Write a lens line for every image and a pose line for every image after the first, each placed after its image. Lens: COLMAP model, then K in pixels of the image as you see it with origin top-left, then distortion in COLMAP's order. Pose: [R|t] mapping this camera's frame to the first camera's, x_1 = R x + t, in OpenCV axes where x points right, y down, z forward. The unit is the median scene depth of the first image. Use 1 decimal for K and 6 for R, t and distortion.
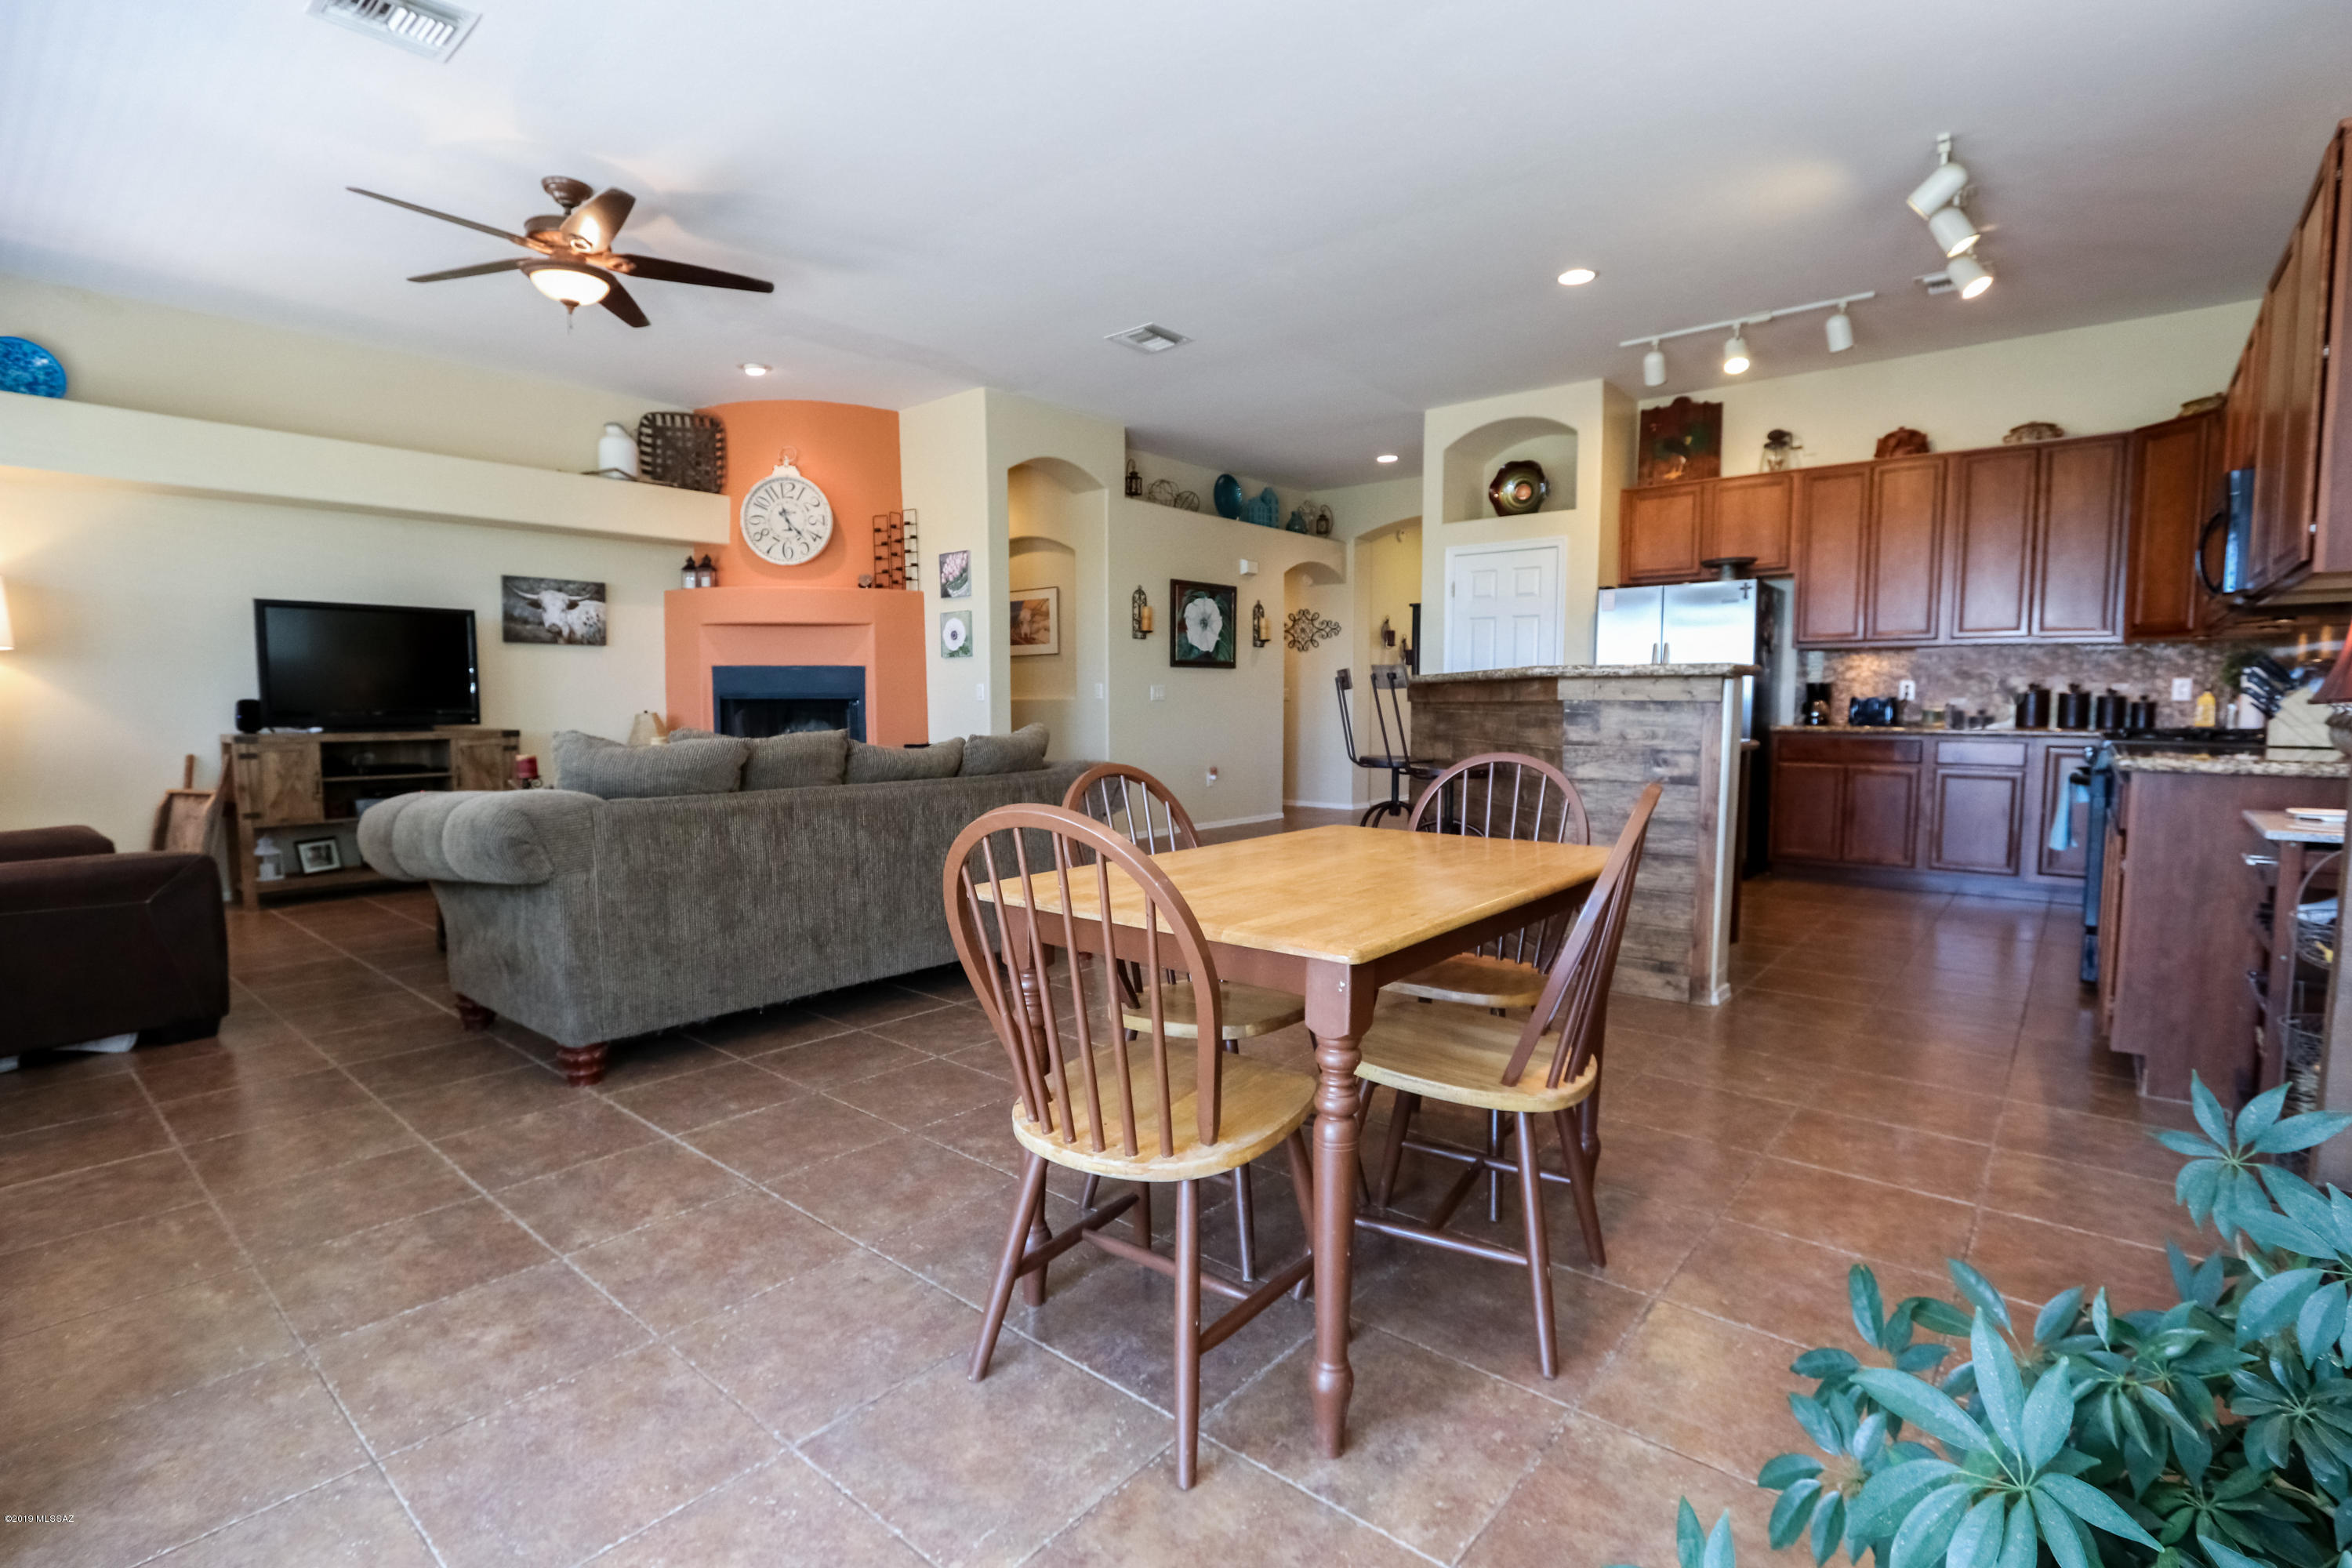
lens RADIAL K [[1096.2, 0, 1150.9], [0, 1096.2, 795.0], [0, 0, 1]] dist [-0.017703, 0.000443]
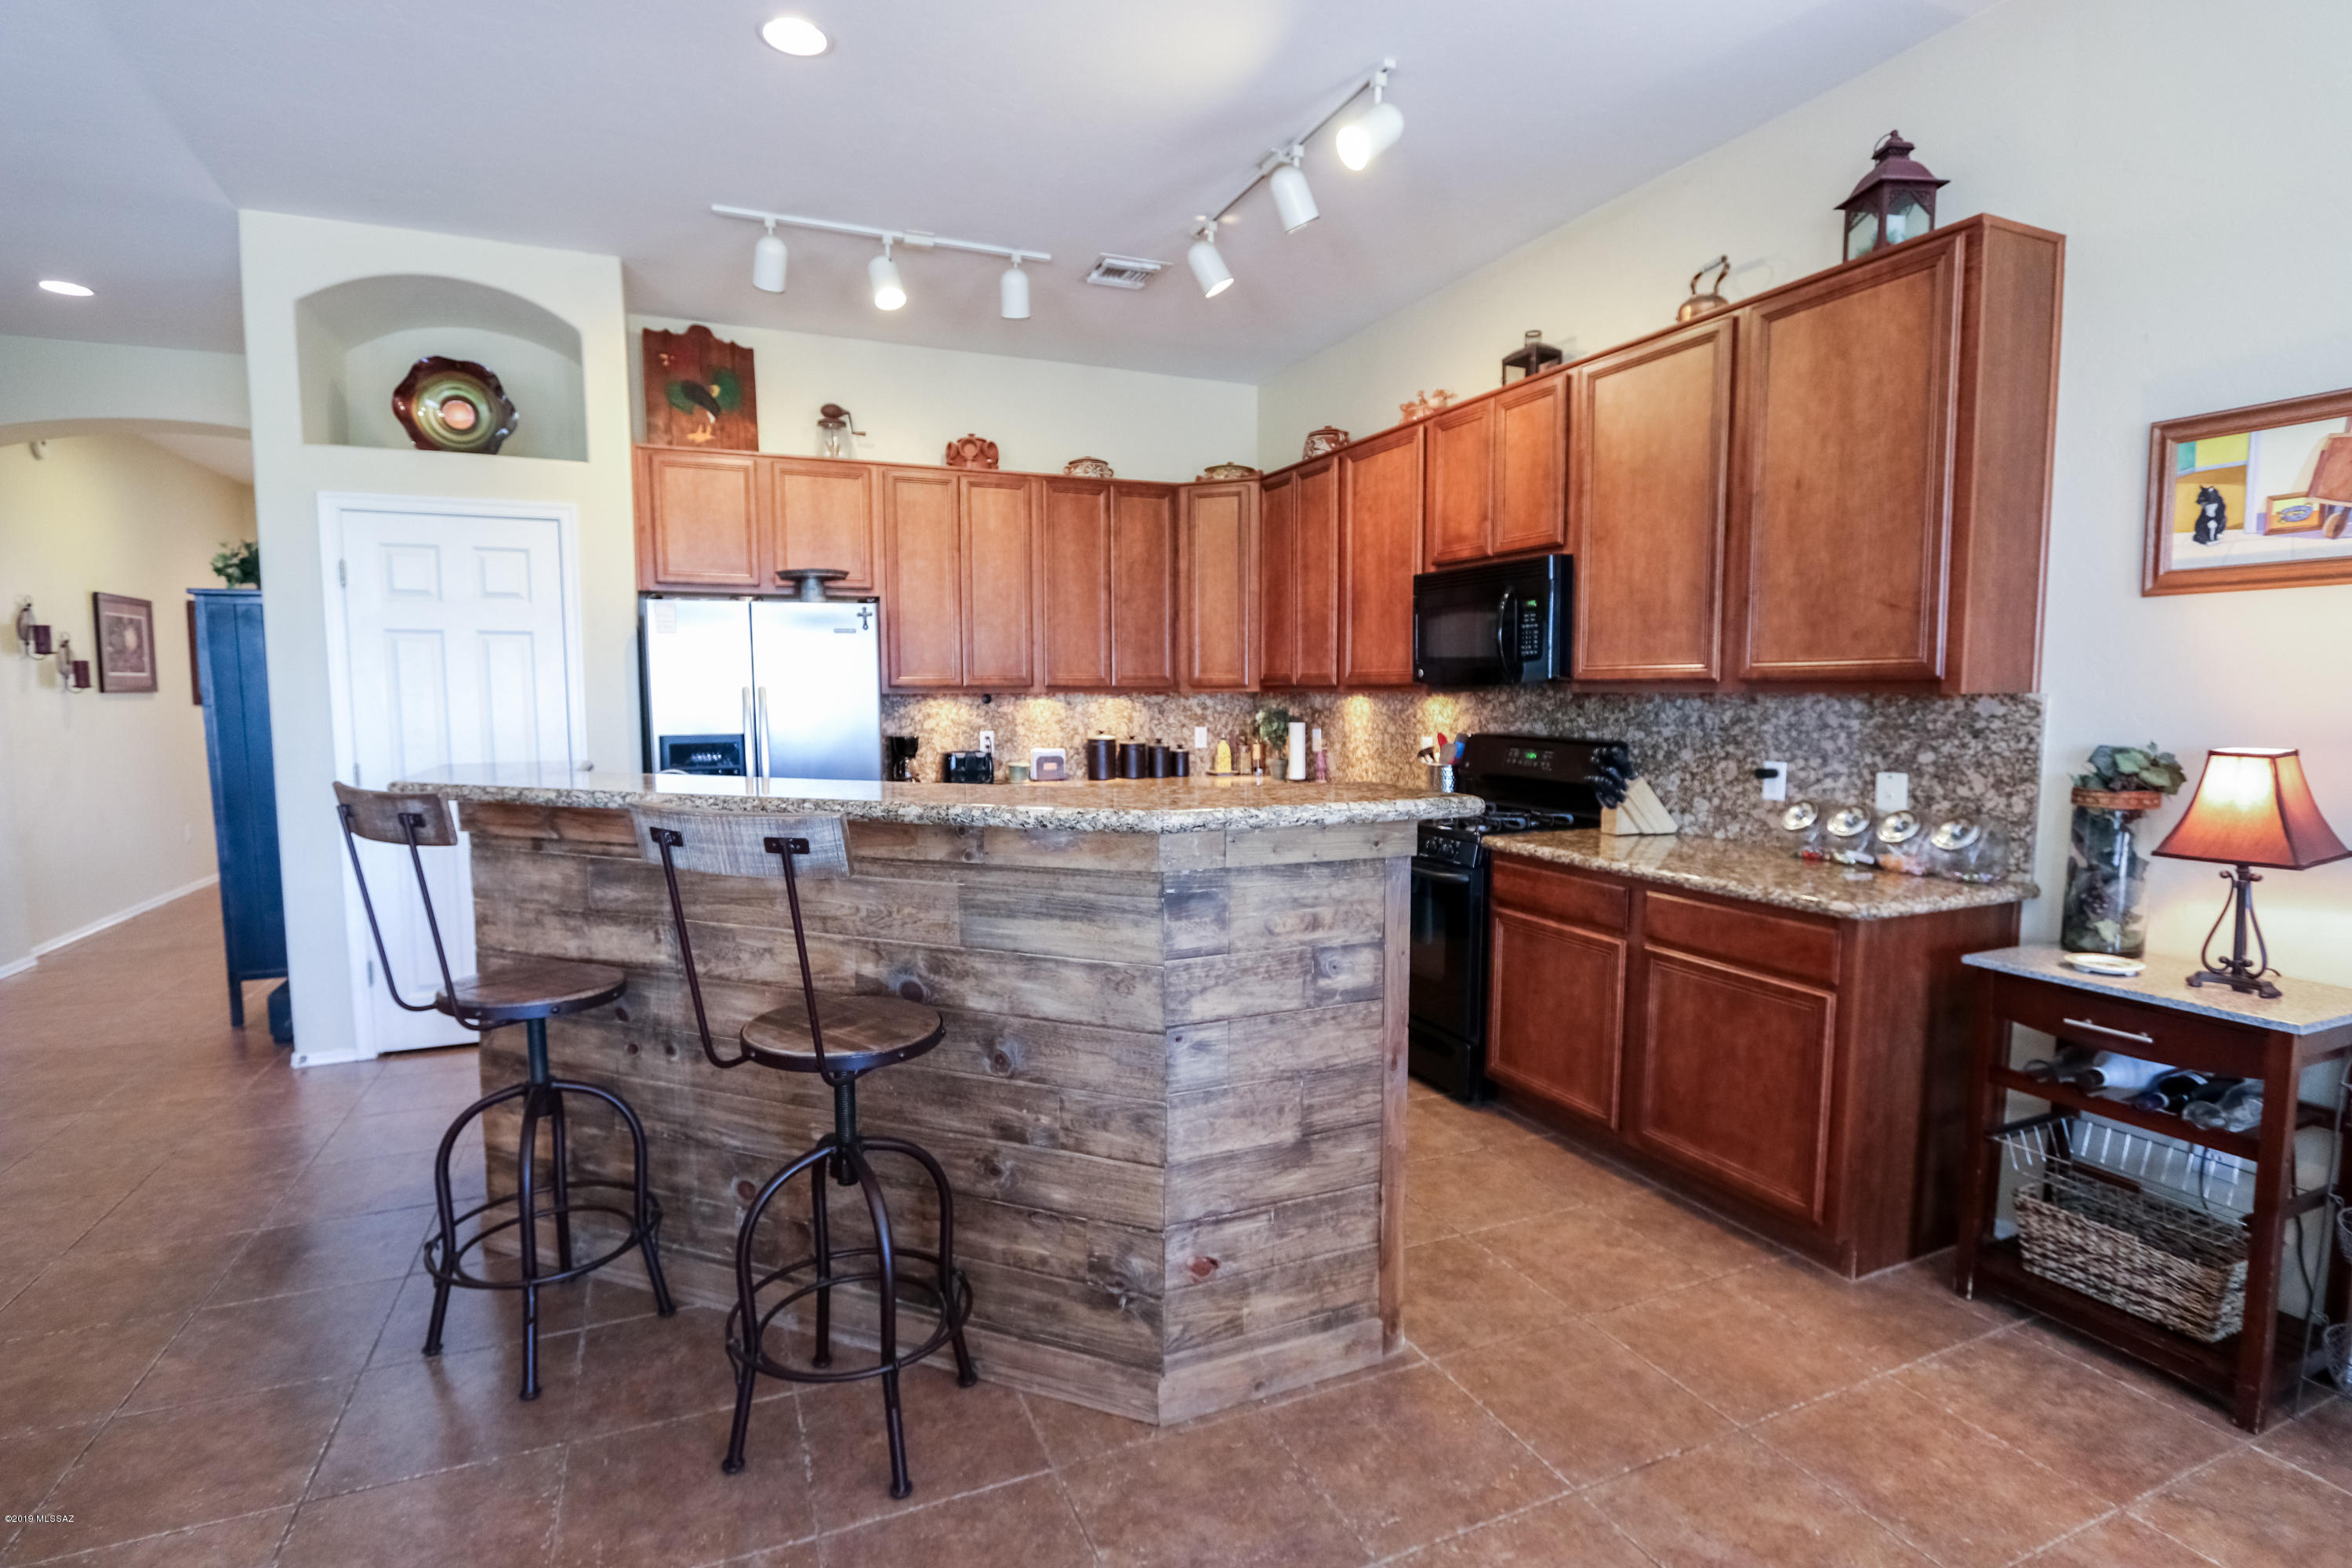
lens RADIAL K [[1107.0, 0, 1146.2], [0, 1107.0, 794.7], [0, 0, 1]] dist [-0.016170, 0.001250]
pose [[0.441795, -0.085918, 0.892992, -0.039102], [0.080765, 0.995170, 0.055791, -0.090164], [-0.893473, 0.047474, 0.446601, 0.475370]]
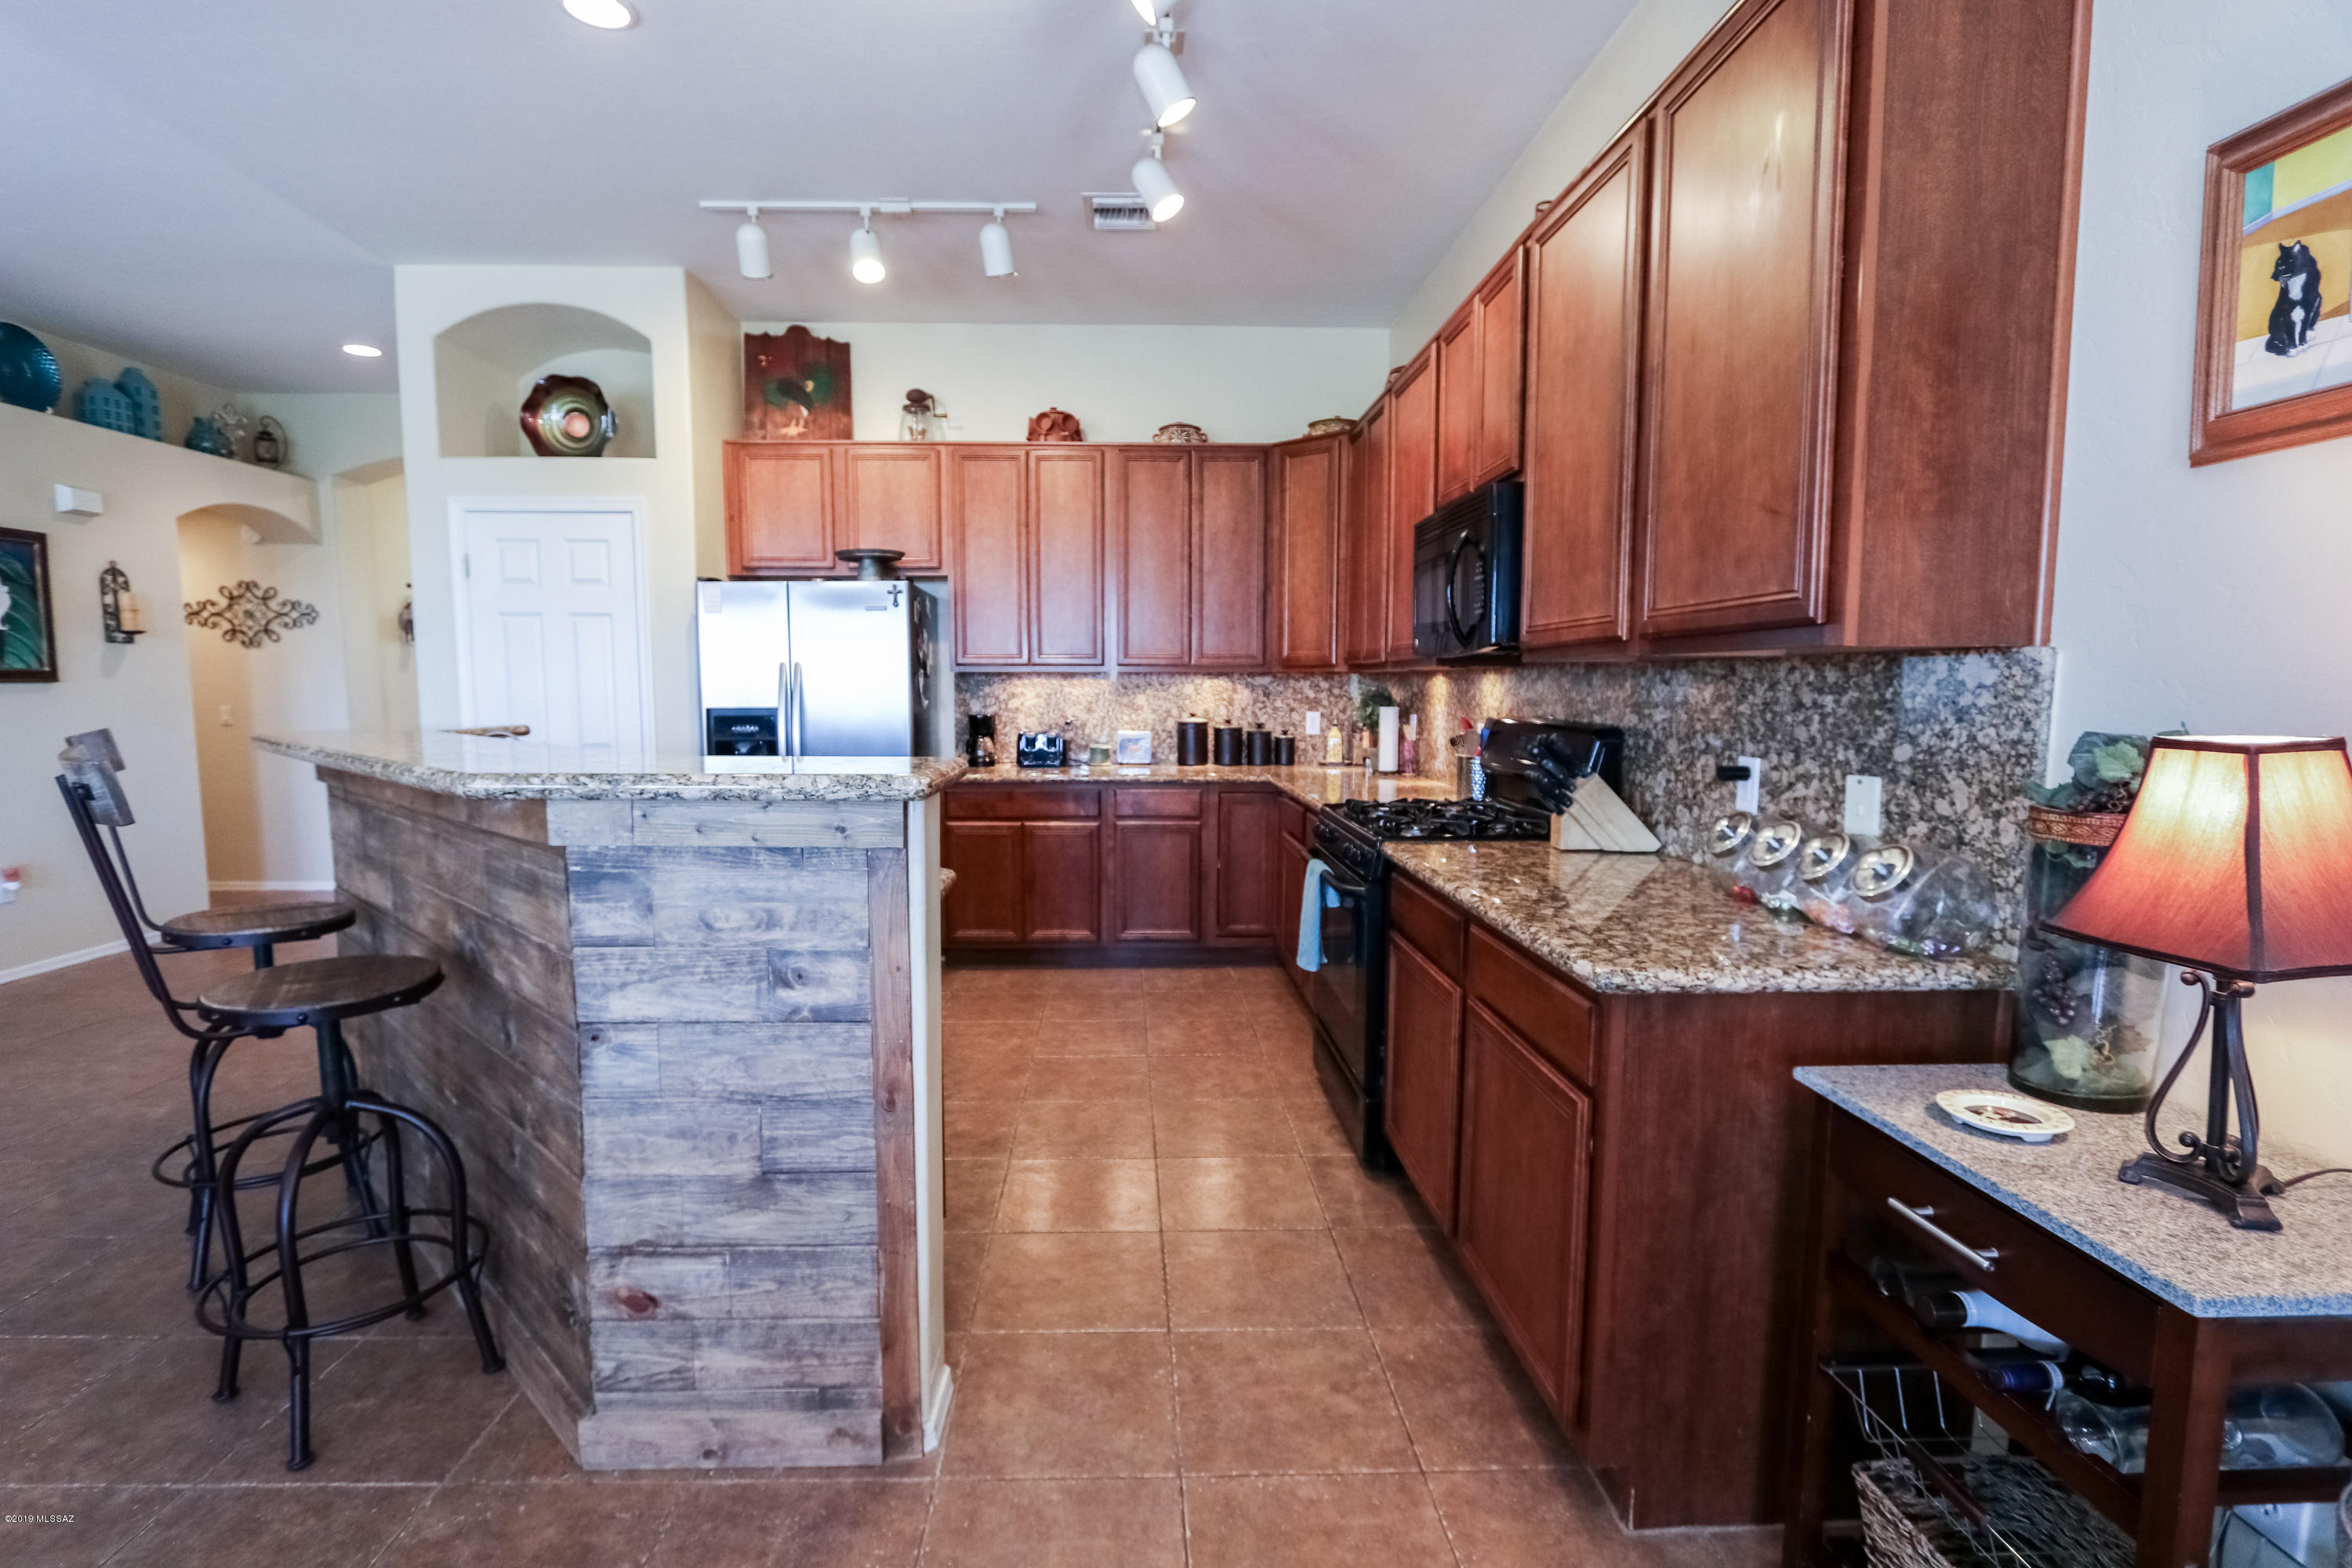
lens RADIAL K [[1082.7, 0, 1146.9], [0, 1082.7, 793.5], [0, 0, 1]] dist [-0.012775, 0.000605]
pose [[0.737269, -0.066044, 0.672364, 0.159030], [0.056352, 0.997754, 0.036215, -0.066280], [-0.673245, 0.011189, 0.739334, 0.322813]]
